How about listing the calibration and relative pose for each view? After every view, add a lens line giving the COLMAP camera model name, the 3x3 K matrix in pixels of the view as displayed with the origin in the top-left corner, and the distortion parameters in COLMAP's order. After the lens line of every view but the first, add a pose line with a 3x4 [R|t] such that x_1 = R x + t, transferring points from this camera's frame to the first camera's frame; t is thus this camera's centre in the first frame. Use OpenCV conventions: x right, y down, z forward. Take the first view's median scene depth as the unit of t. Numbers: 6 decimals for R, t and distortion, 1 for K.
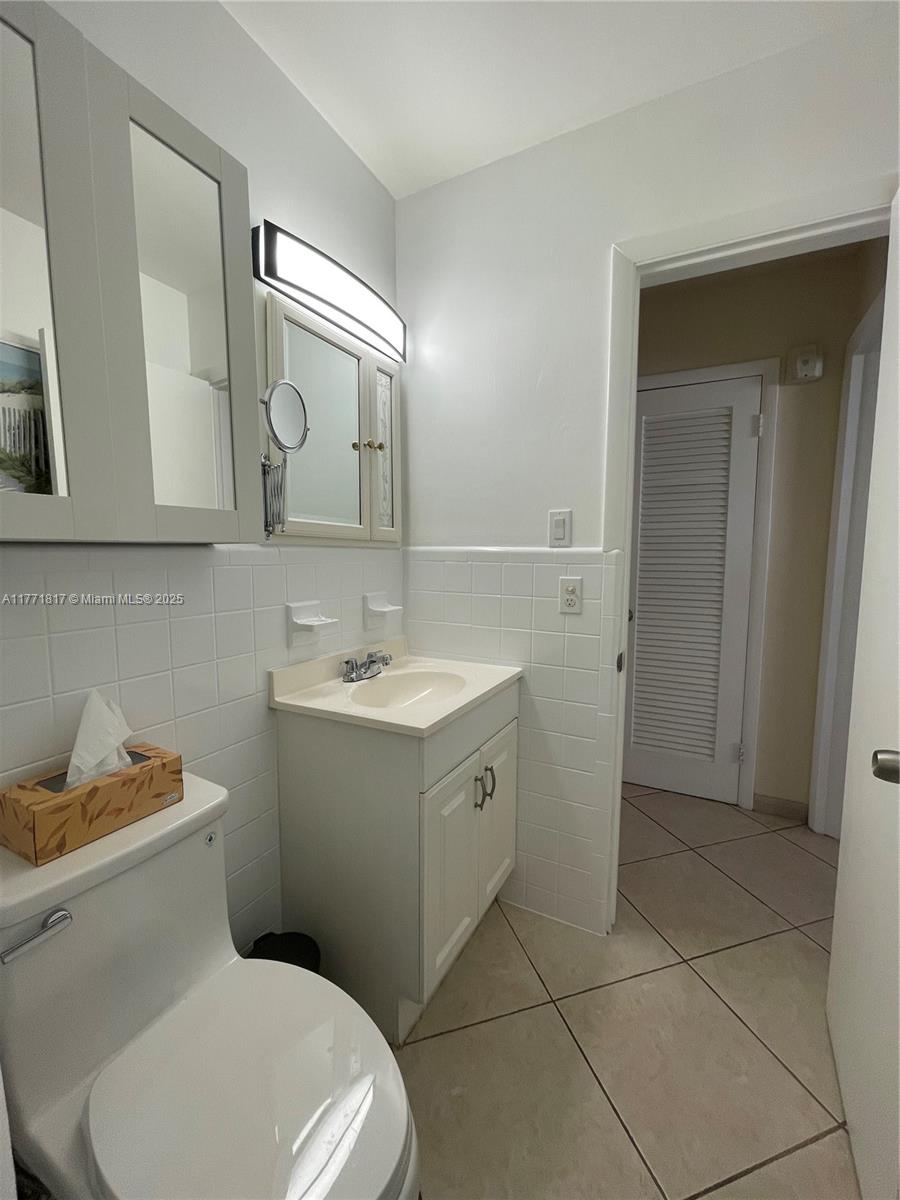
lens RADIAL K [[492.0, 0, 454.5], [0, 492.0, 598.5], [0, 0, 1]] dist [-0.002998, 0.000765]
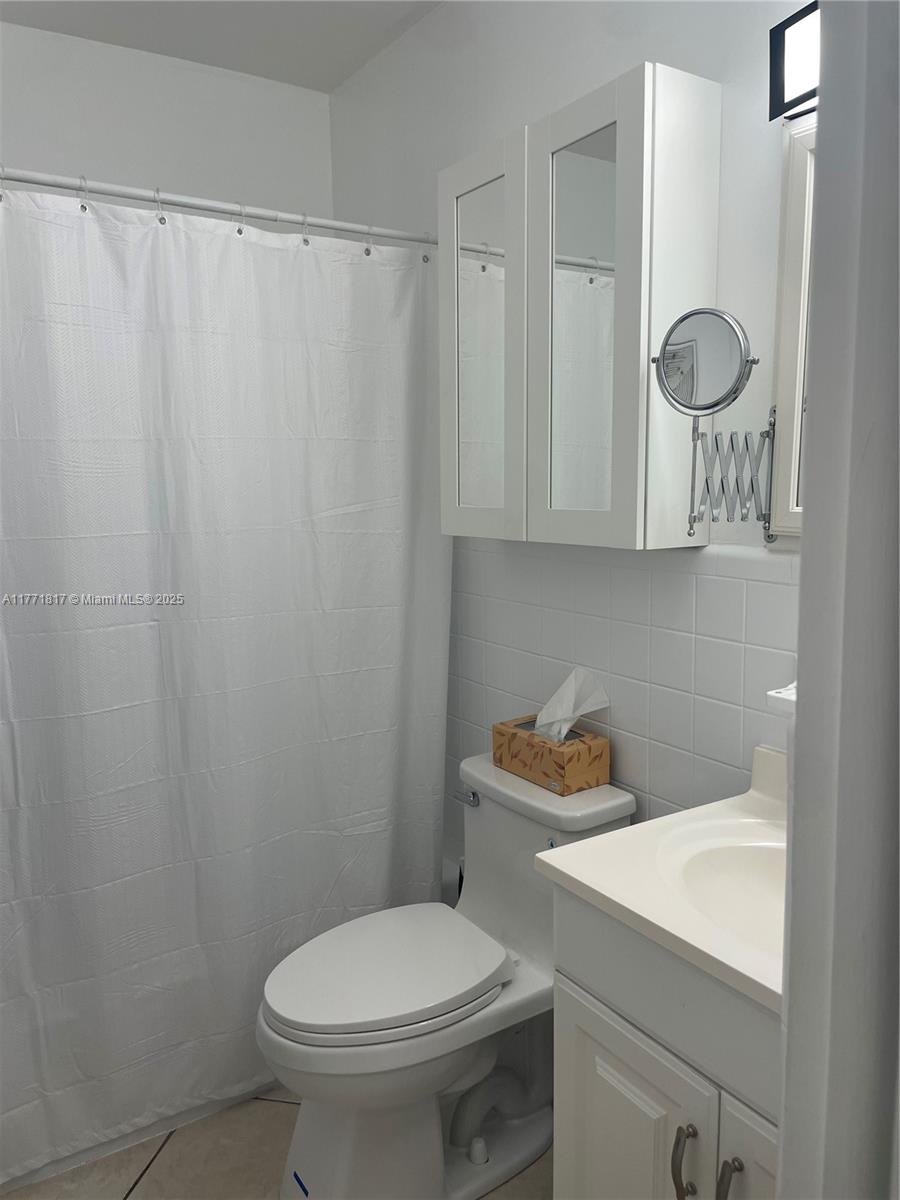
lens RADIAL K [[906.5, 0, 444.0], [0, 906.5, 596.1], [0, 0, 1]] dist [0.069247, -0.071455]
pose [[-0.494416, 0.124190, -0.860308, 0.754134], [-0.068545, 0.981088, 0.181018, -0.211184], [0.866519, 0.148468, -0.476553, 1.087568]]
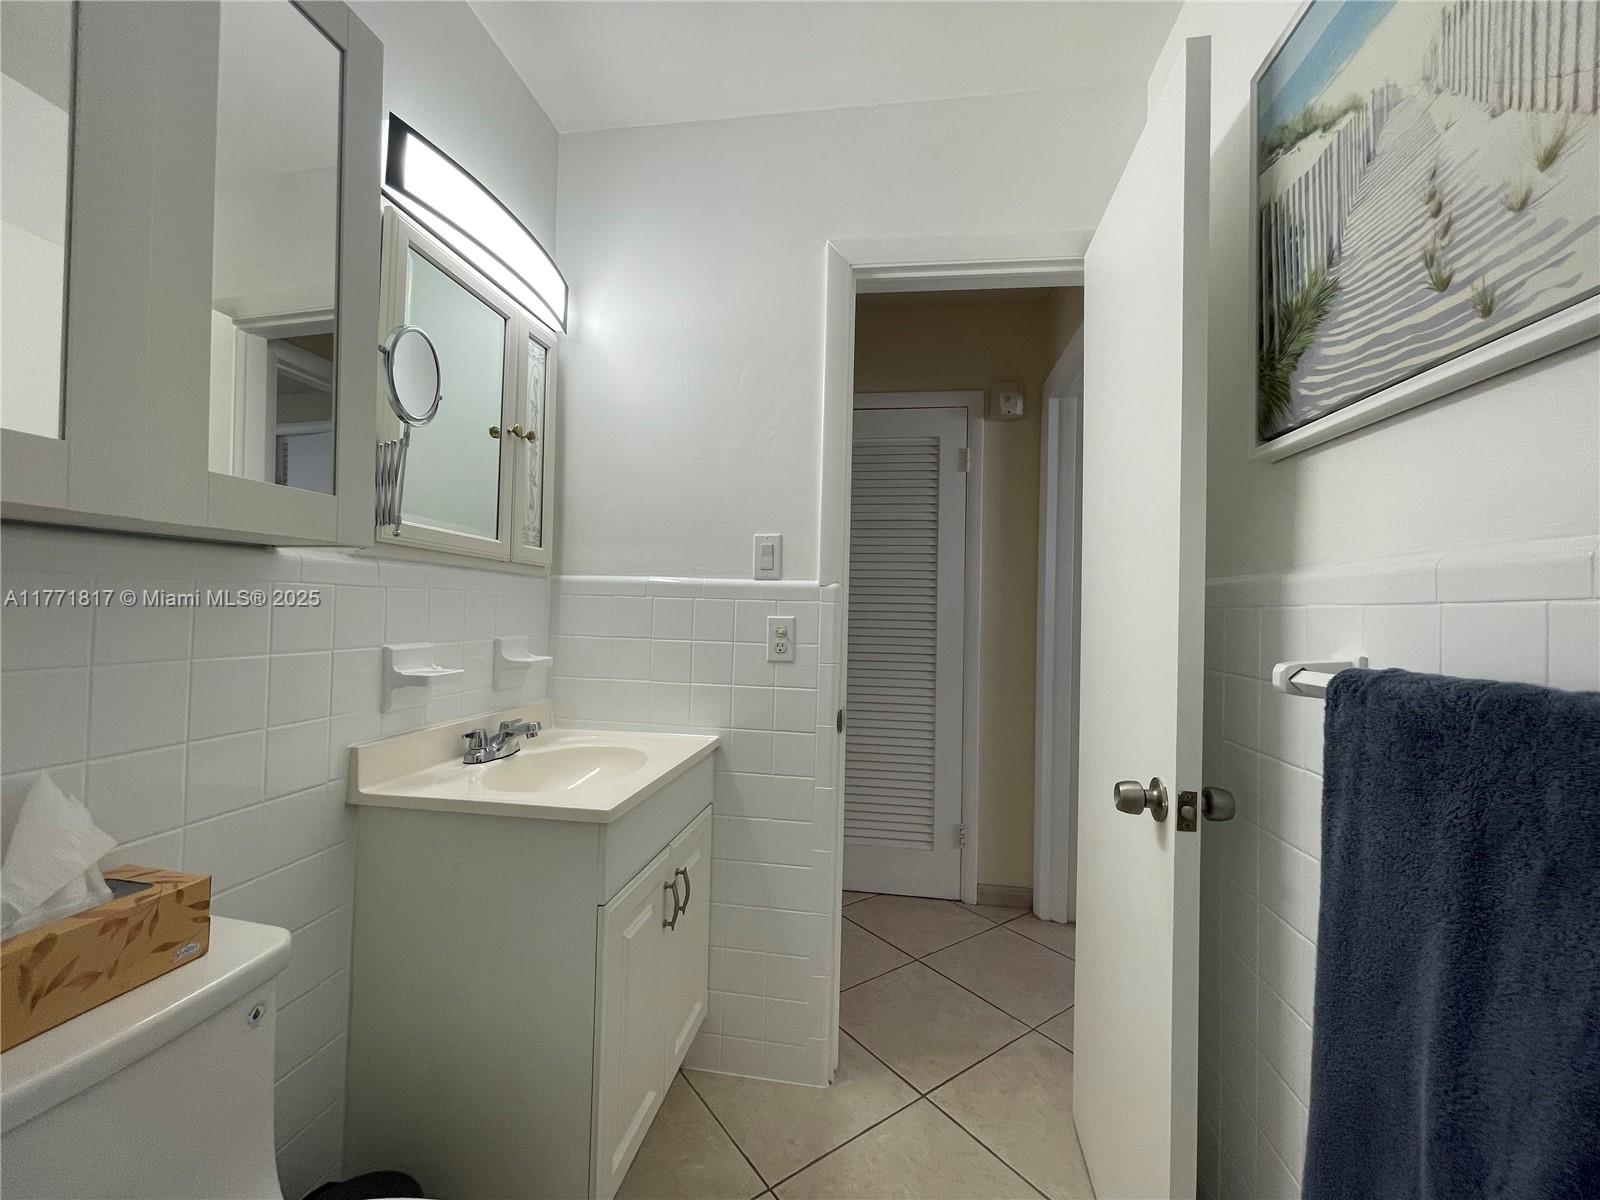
lens RADIAL K [[656.0, 0, 800.5], [0, 656.0, 596.6], [0, 0, 1]] dist [-0.002998, 0.000765]
pose [[0.946612, 0.024873, 0.321413, -0.087916], [0.011221, 0.993873, -0.109958, 0.046716], [-0.322178, 0.107694, 0.940533, -0.028135]]
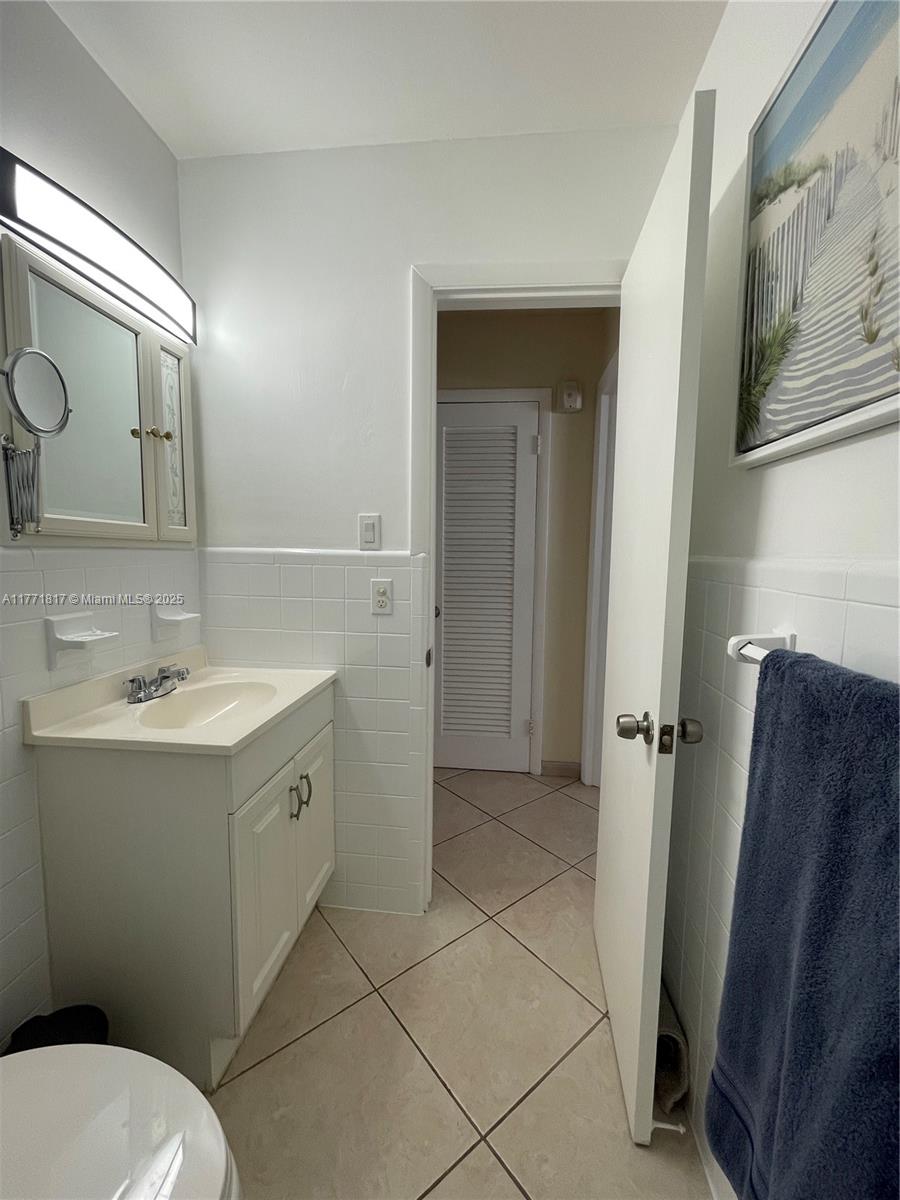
lens RADIAL K [[492.0, 0, 452.4], [0, 492.0, 598.1], [0, 0, 1]] dist [-0.002998, 0.000765]
pose [[0.931375, -0.028512, 0.362944, -0.001199], [0.026302, 0.999593, 0.011030, -0.012272], [-0.363111, -0.000727, 0.931746, -0.020928]]
